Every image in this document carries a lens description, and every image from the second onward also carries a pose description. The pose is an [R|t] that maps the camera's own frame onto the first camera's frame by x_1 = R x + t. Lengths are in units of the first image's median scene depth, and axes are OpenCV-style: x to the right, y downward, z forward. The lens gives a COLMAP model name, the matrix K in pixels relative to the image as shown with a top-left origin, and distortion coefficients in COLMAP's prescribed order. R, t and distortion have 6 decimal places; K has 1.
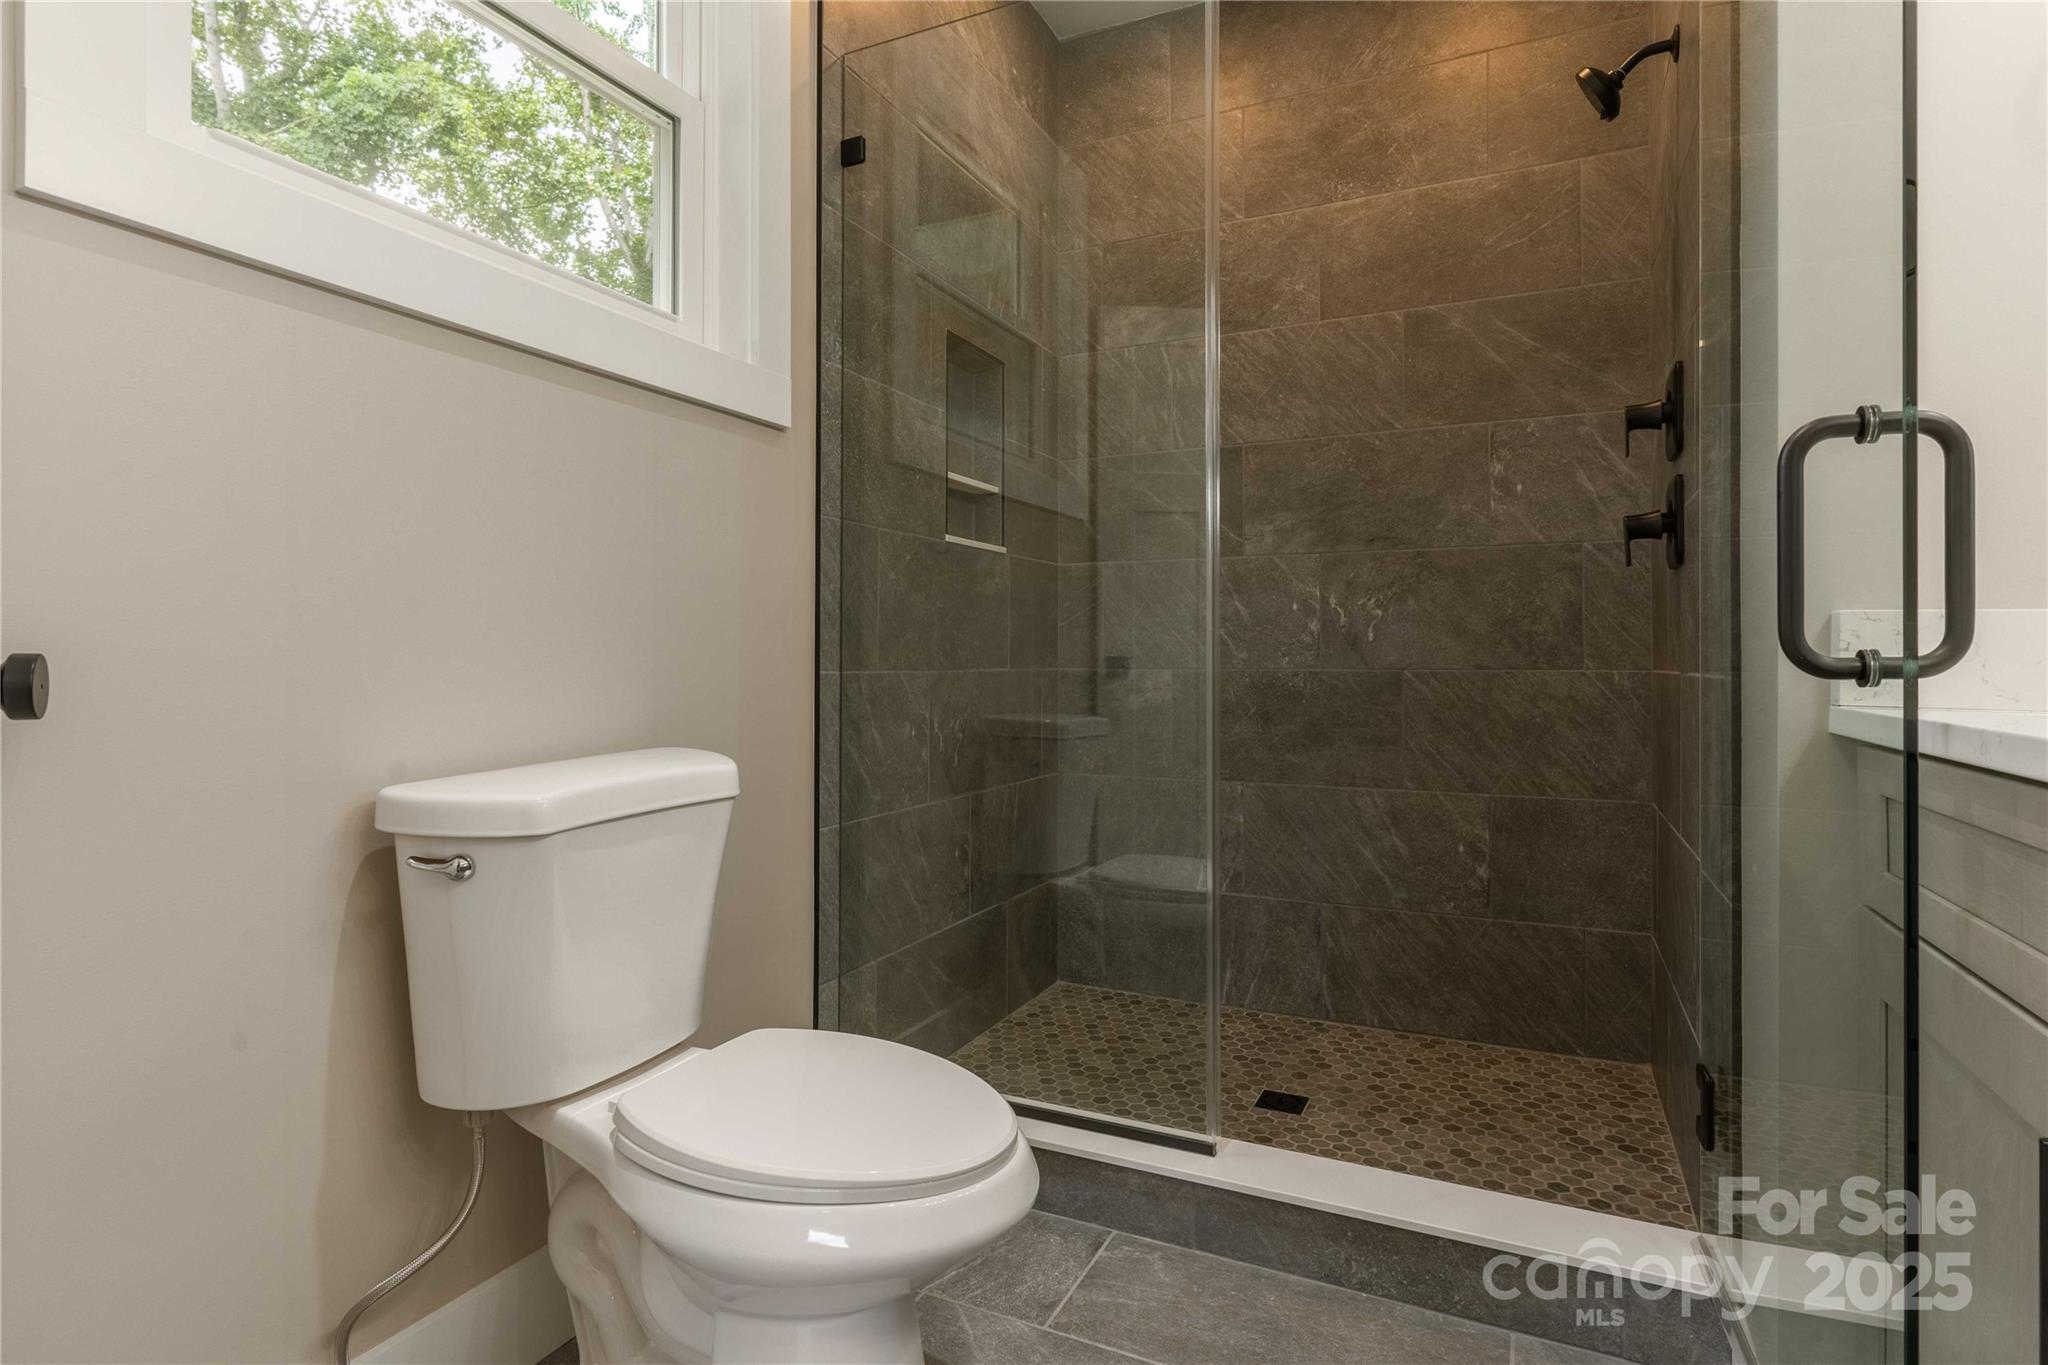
lens RADIAL K [[912.4, 0, 1015.1], [0, 912.4, 677.6], [0, 0, 1]] dist [-0.000134, 0.000059]
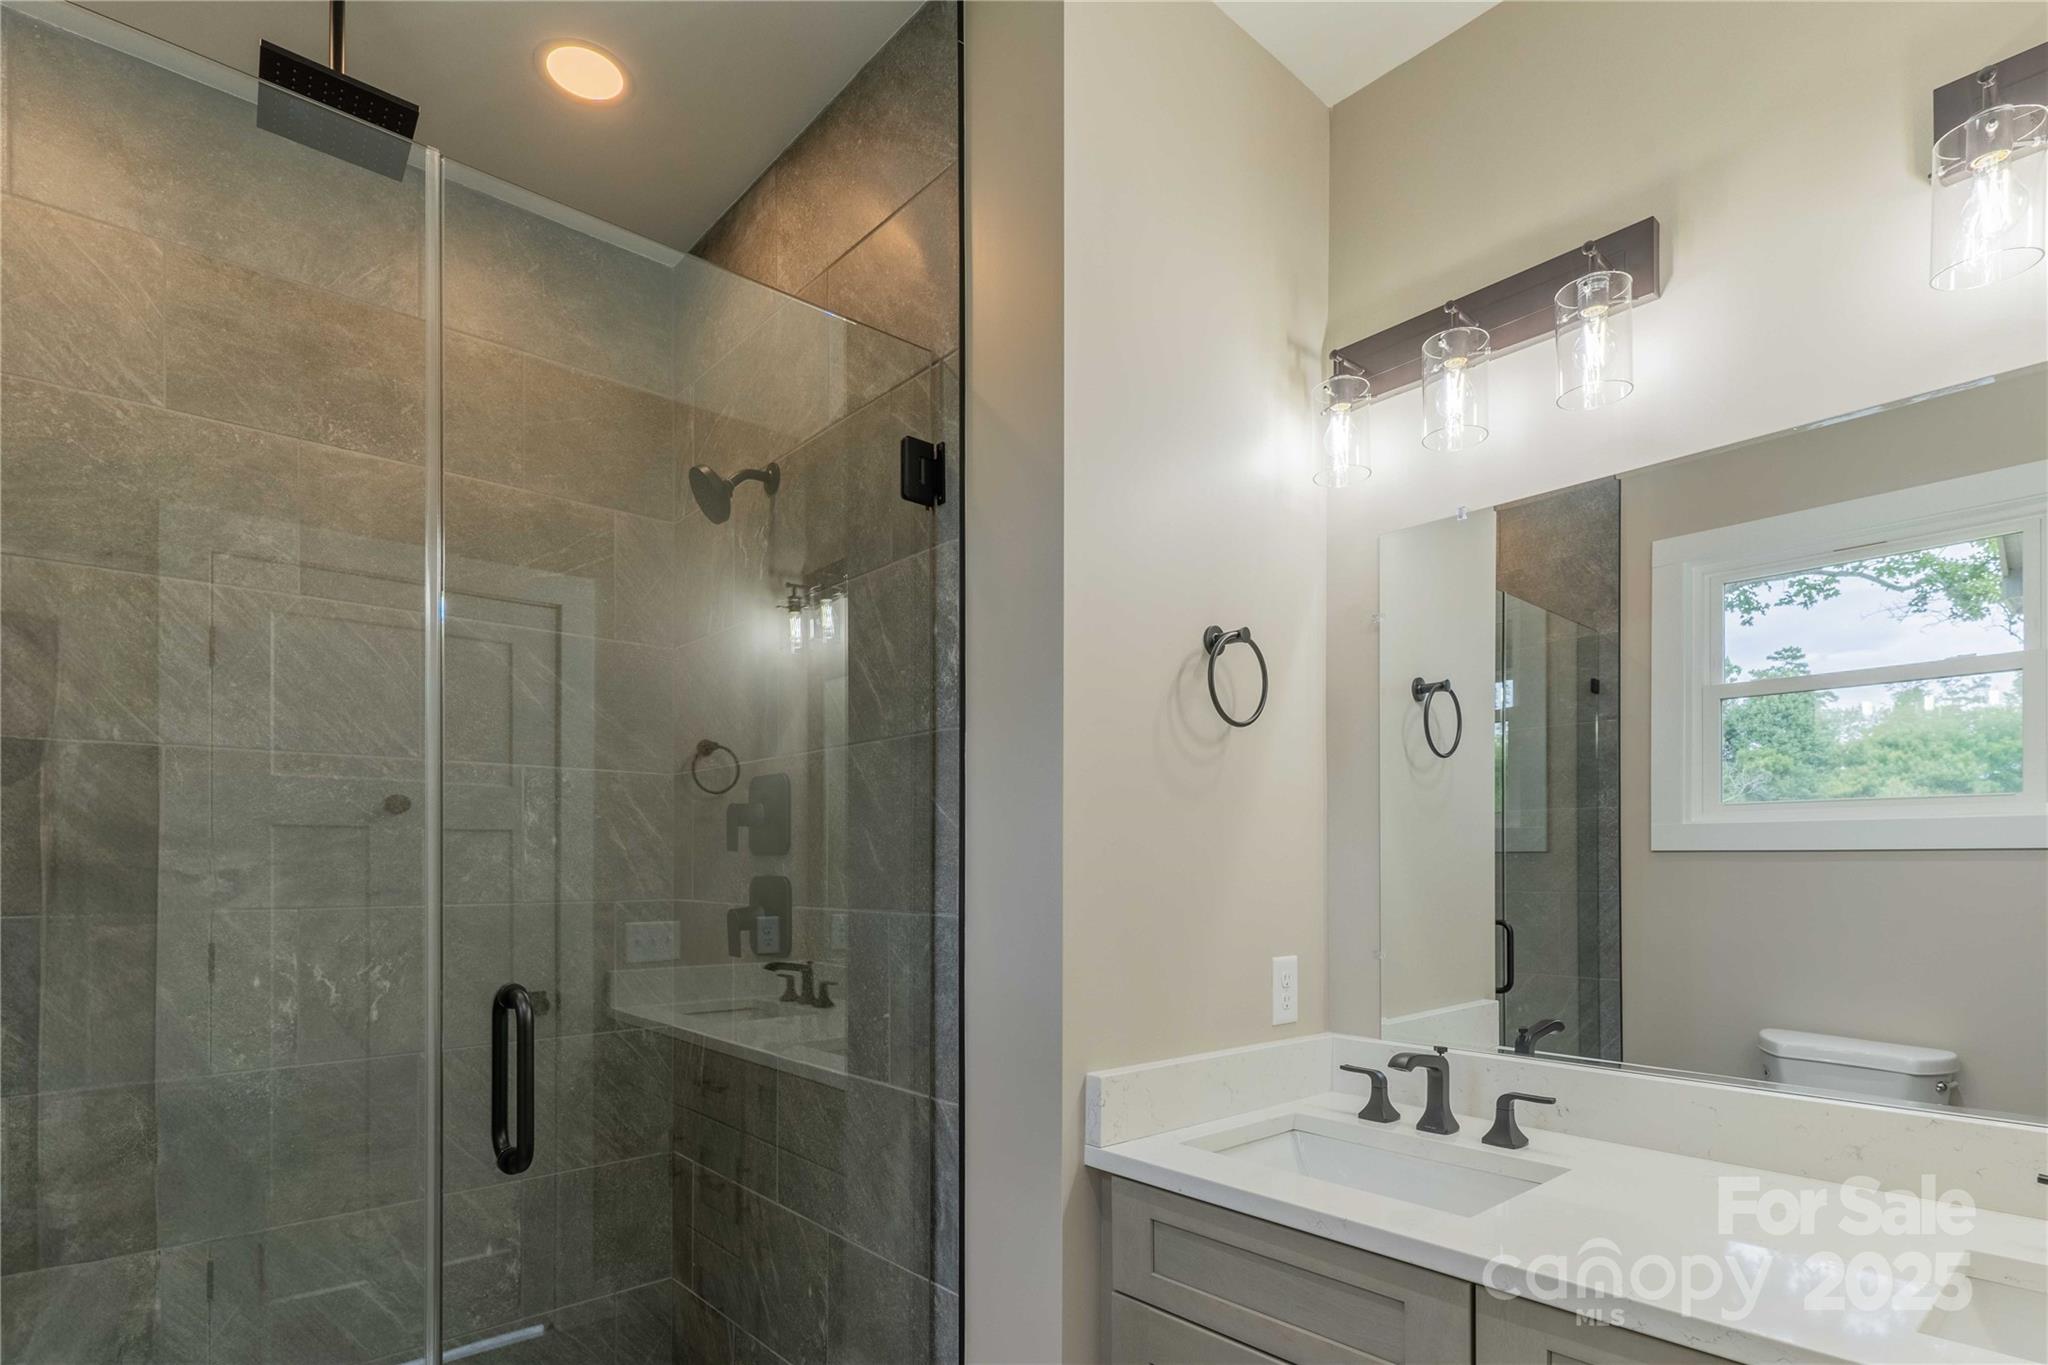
lens RADIAL K [[1040.1, 0, 1015.6], [0, 1040.1, 687.7], [0, 0, 1]] dist [0.002137, 0.000353]
pose [[0.434988, 0.015682, 0.900300, -0.195270], [-0.015741, 0.999828, -0.009810, -0.331109], [-0.900299, -0.009905, 0.435160, 0.090515]]
